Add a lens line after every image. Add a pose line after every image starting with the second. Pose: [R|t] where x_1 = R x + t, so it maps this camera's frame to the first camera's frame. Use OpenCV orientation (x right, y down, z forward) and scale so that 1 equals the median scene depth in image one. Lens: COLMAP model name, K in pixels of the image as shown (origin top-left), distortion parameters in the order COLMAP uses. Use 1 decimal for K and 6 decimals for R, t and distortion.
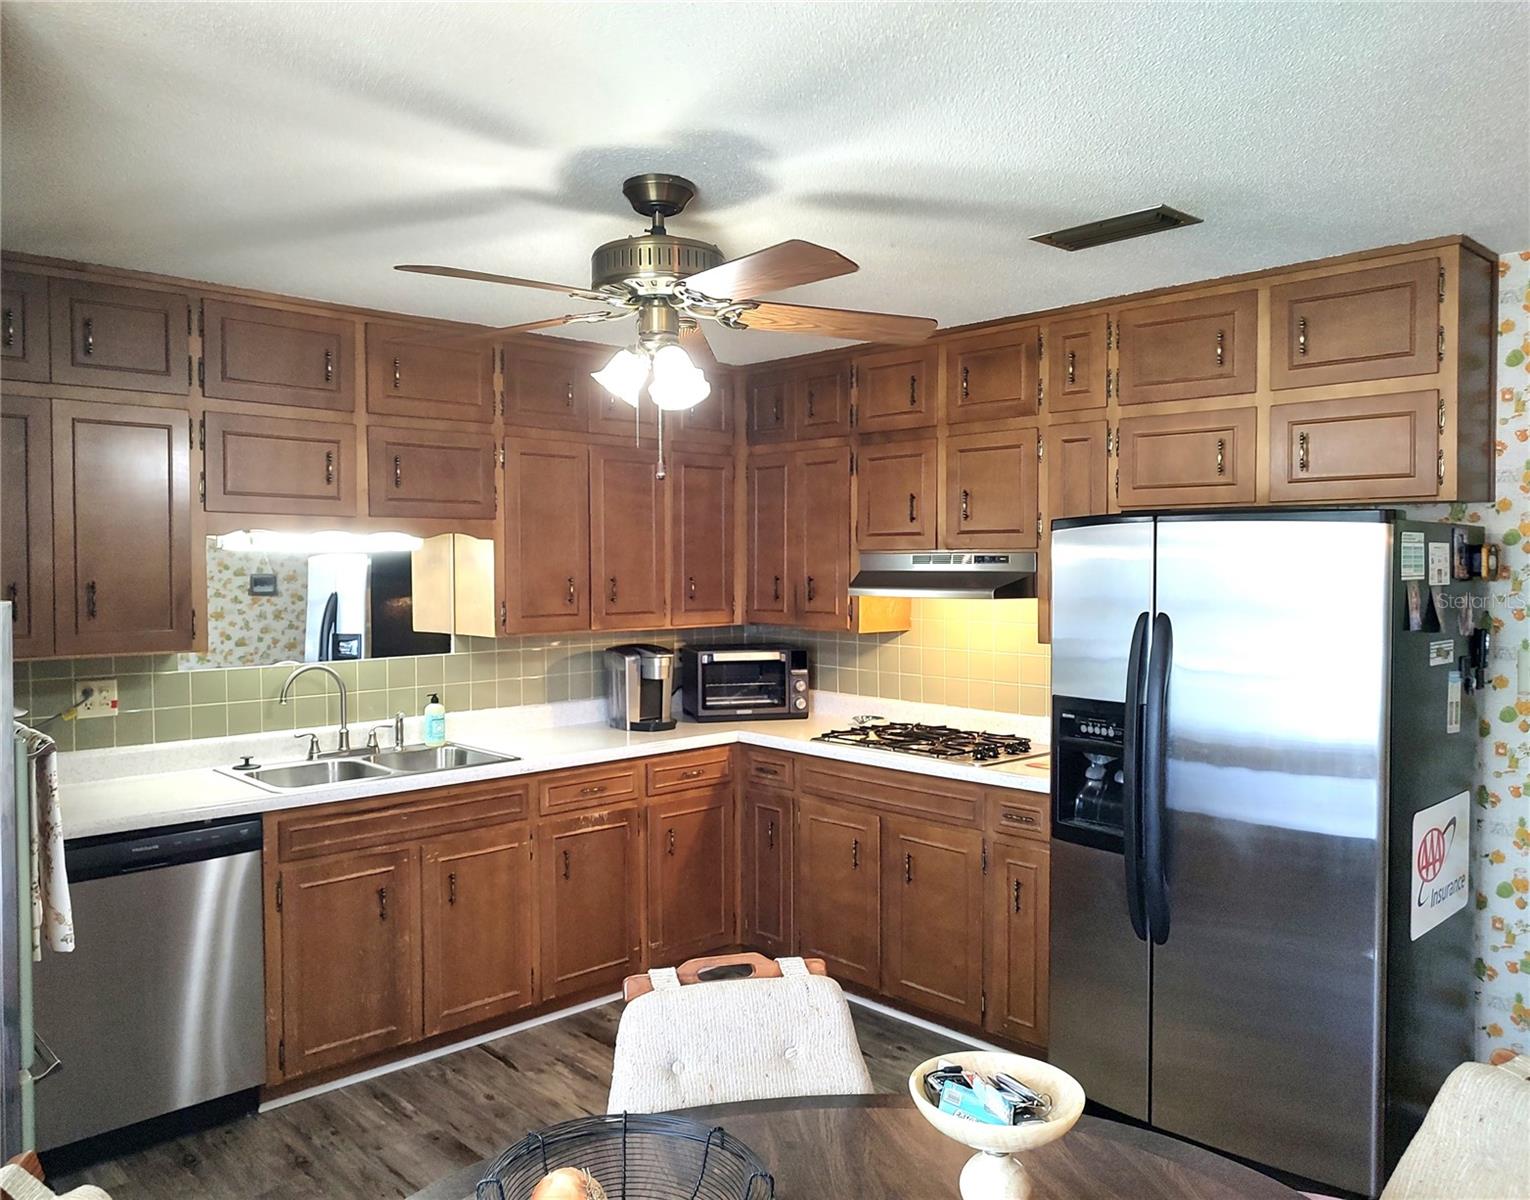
lens RADIAL K [[1159.9, 0, 765.0], [0, 1159.9, 600.0], [0, 0, 1]] dist [0.000717, 0.000164]
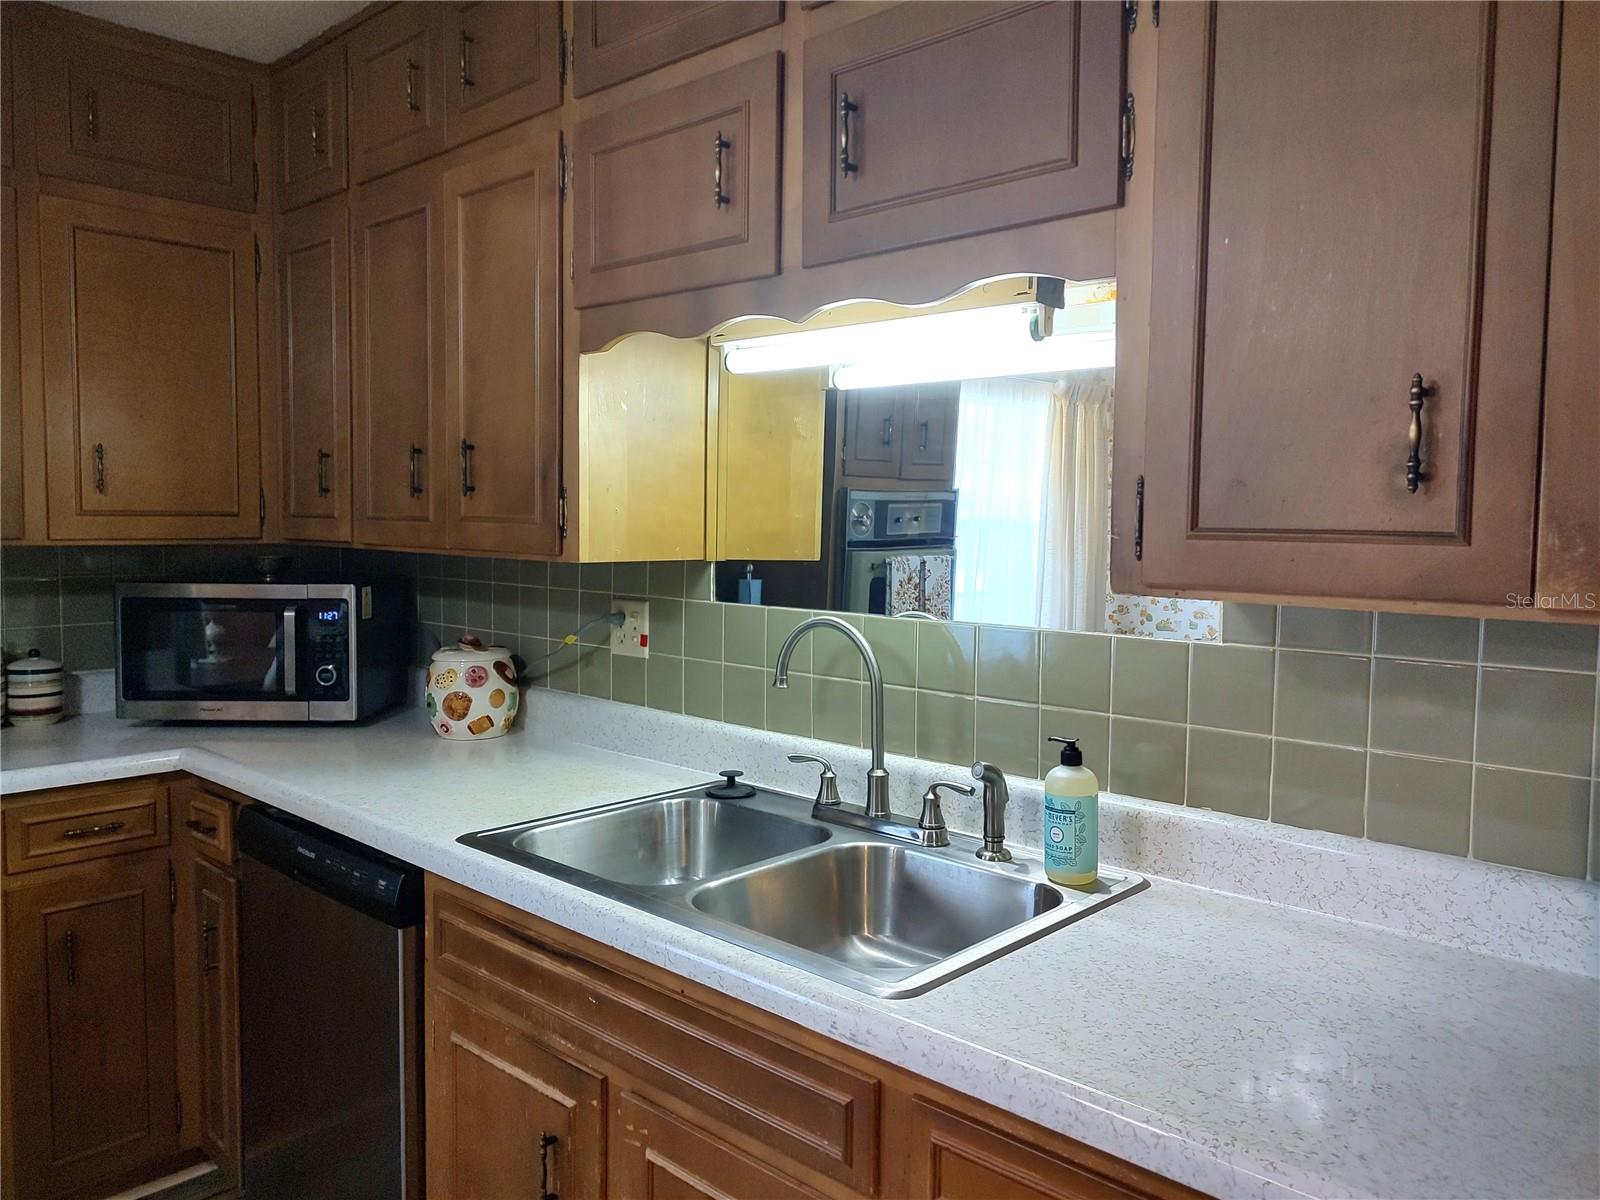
lens RADIAL K [[1138.4, 0, 800.0], [0, 1138.4, 600.0], [0, 0, 1]] dist [0.000015, -0.000256]
pose [[0.052528, 0.074381, -0.995846, 0.077370], [-0.038807, 0.996621, 0.072392, 0.017704], [0.997865, 0.034844, 0.055237, 1.049935]]
